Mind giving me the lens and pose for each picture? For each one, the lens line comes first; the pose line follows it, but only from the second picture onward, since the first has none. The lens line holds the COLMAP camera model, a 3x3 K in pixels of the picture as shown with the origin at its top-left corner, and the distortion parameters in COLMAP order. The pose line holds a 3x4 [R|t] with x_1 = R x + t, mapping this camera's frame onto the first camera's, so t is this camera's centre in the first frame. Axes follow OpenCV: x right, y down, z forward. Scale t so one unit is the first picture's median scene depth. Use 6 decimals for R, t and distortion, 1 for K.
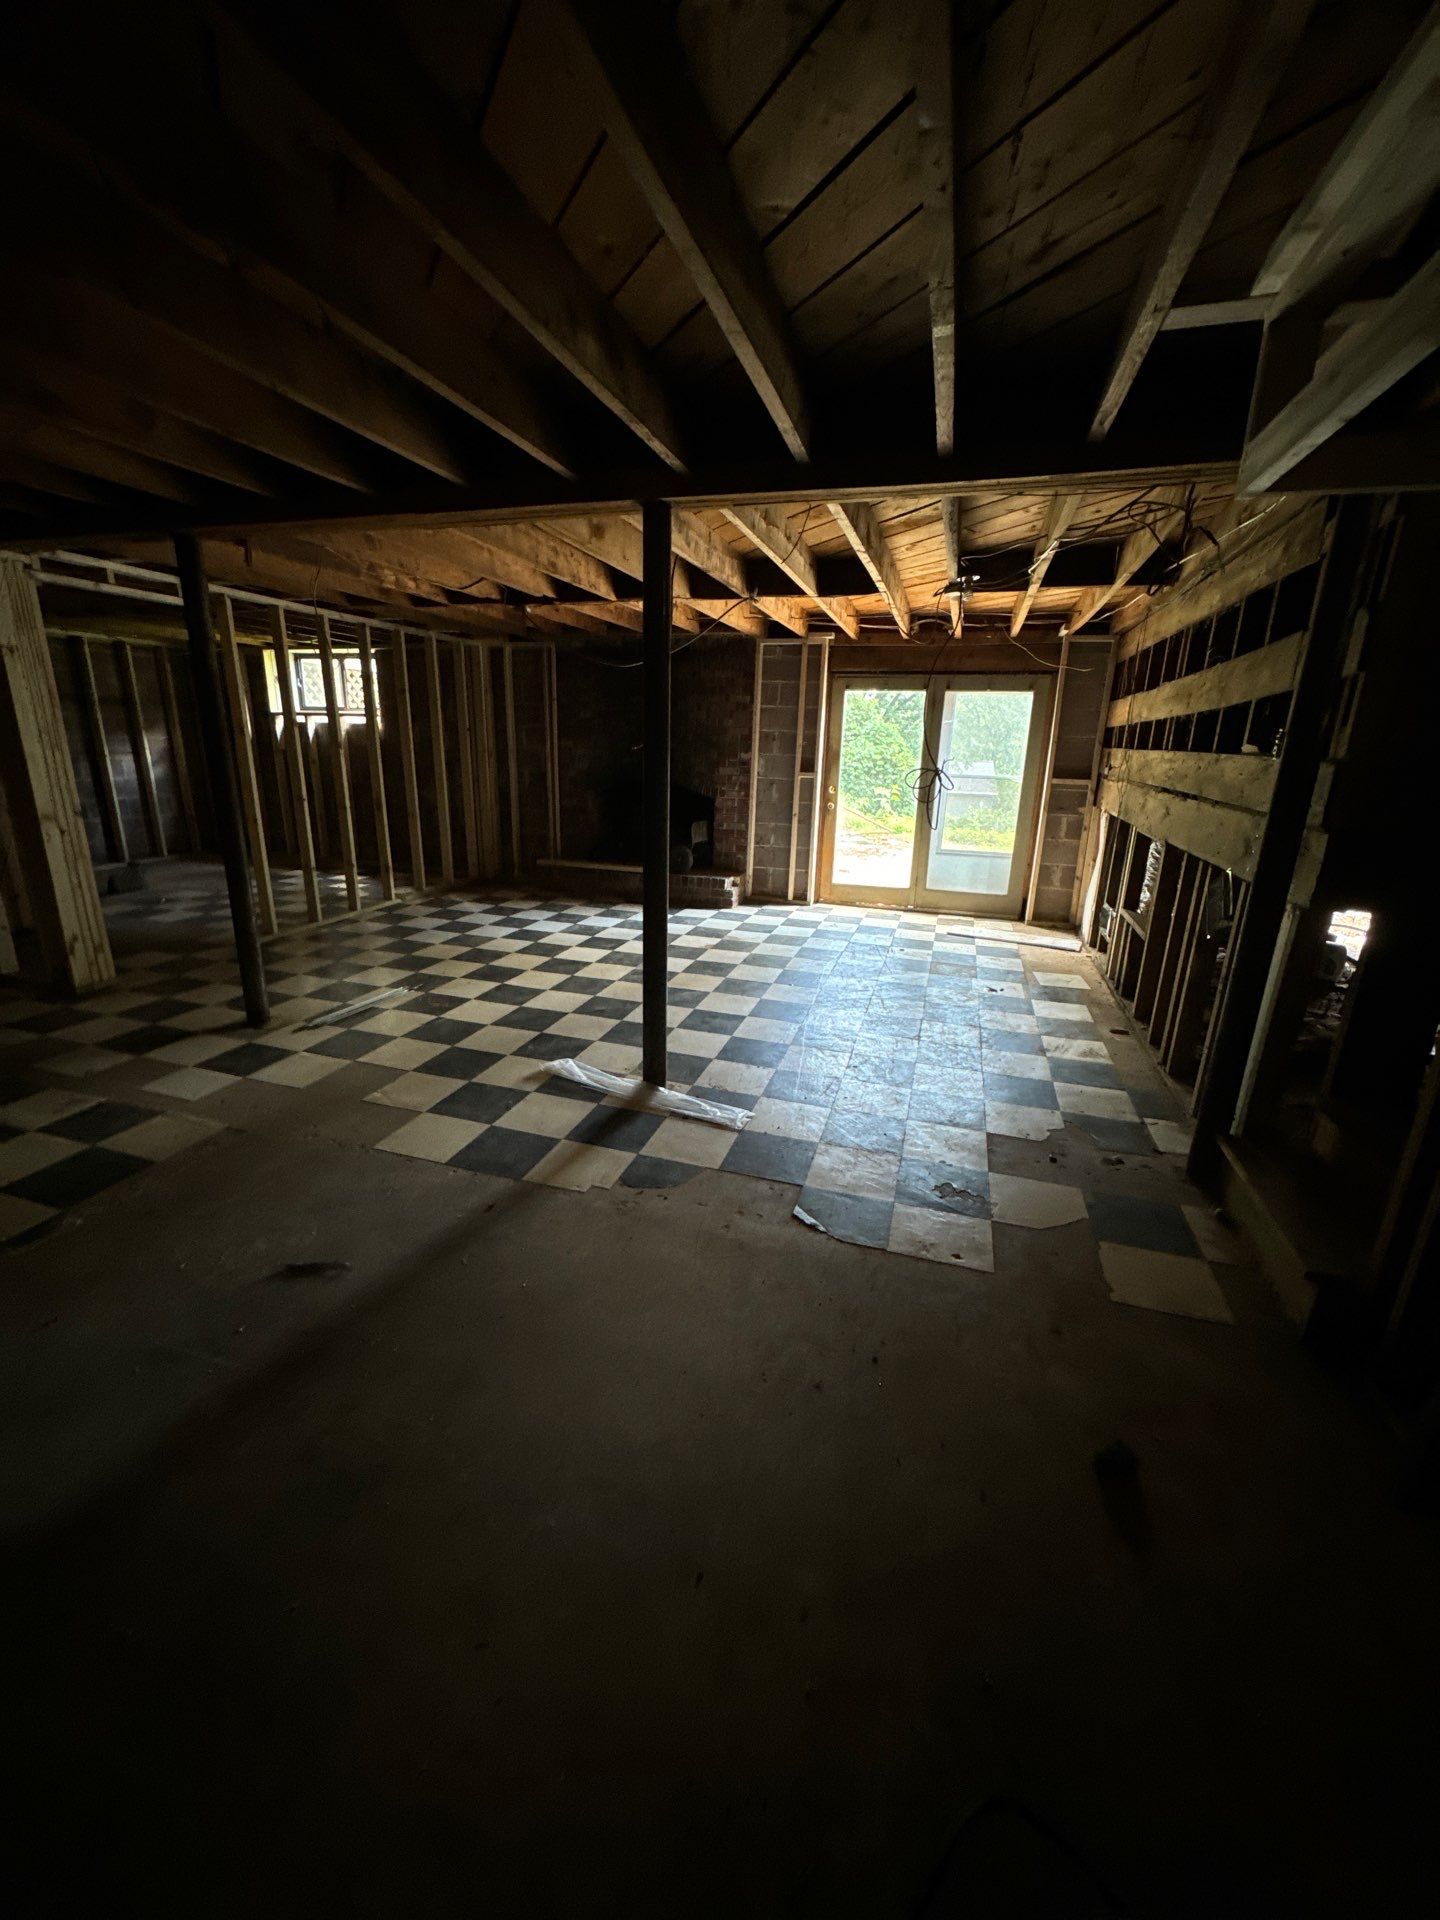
lens RADIAL K [[762.5, 0, 715.9], [0, 762.5, 961.6], [0, 0, 1]] dist [0.000743, -0.000031]
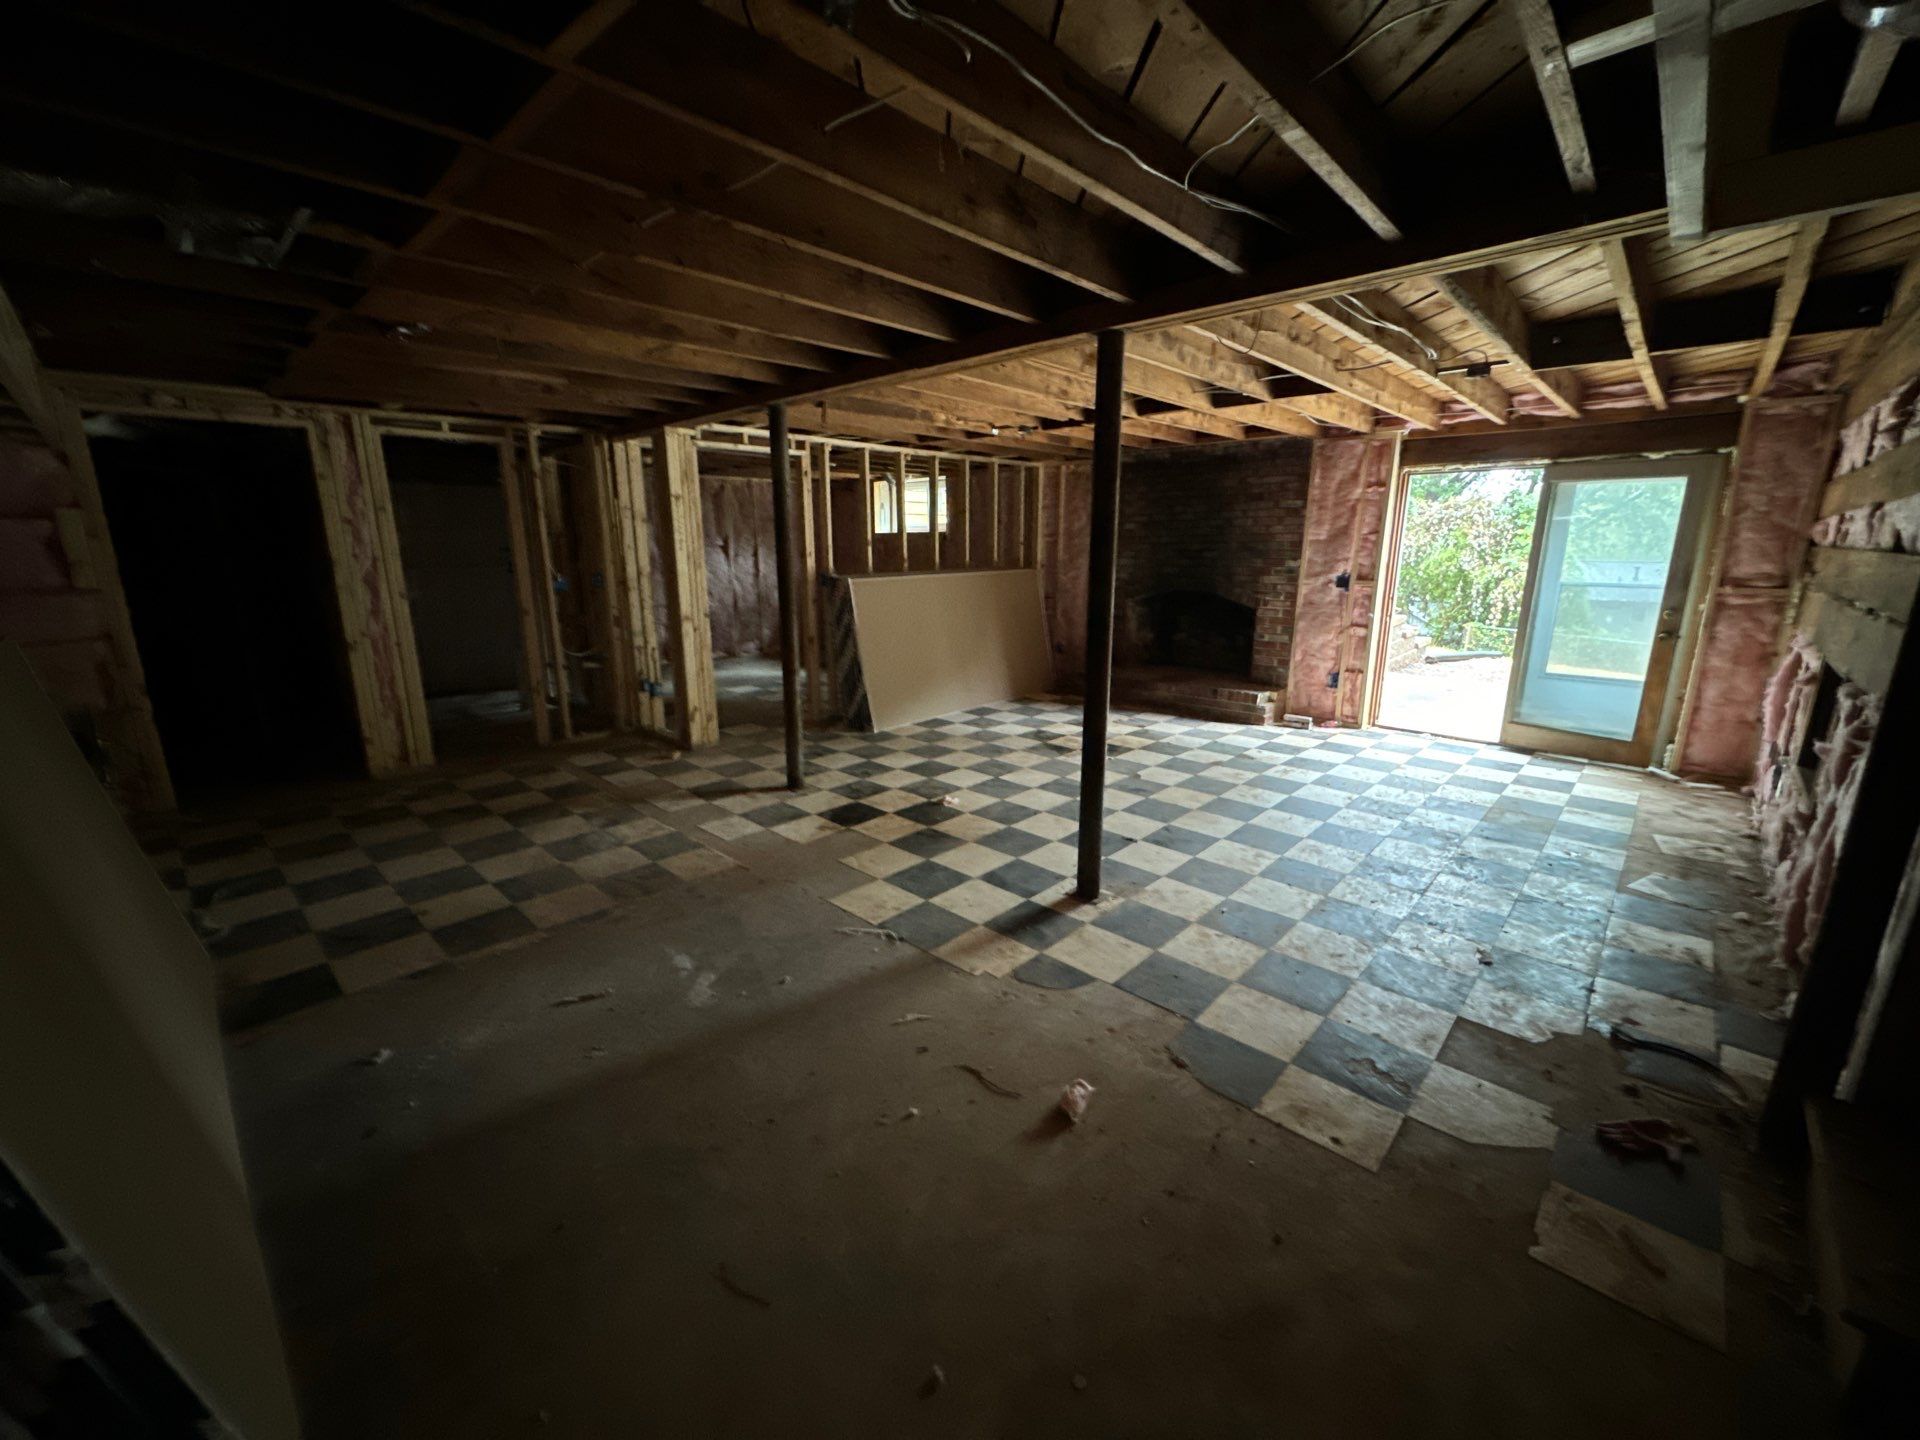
lens RADIAL K [[762.5, 0, 952.9], [0, 762.5, 718.1], [0, 0, 1]] dist [0.000743, -0.000031]
pose [[0.899423, 0.071295, -0.431224, 0.137186], [-0.099211, 0.994156, -0.042564, -0.003364], [0.425670, 0.081066, 0.901240, 0.002243]]
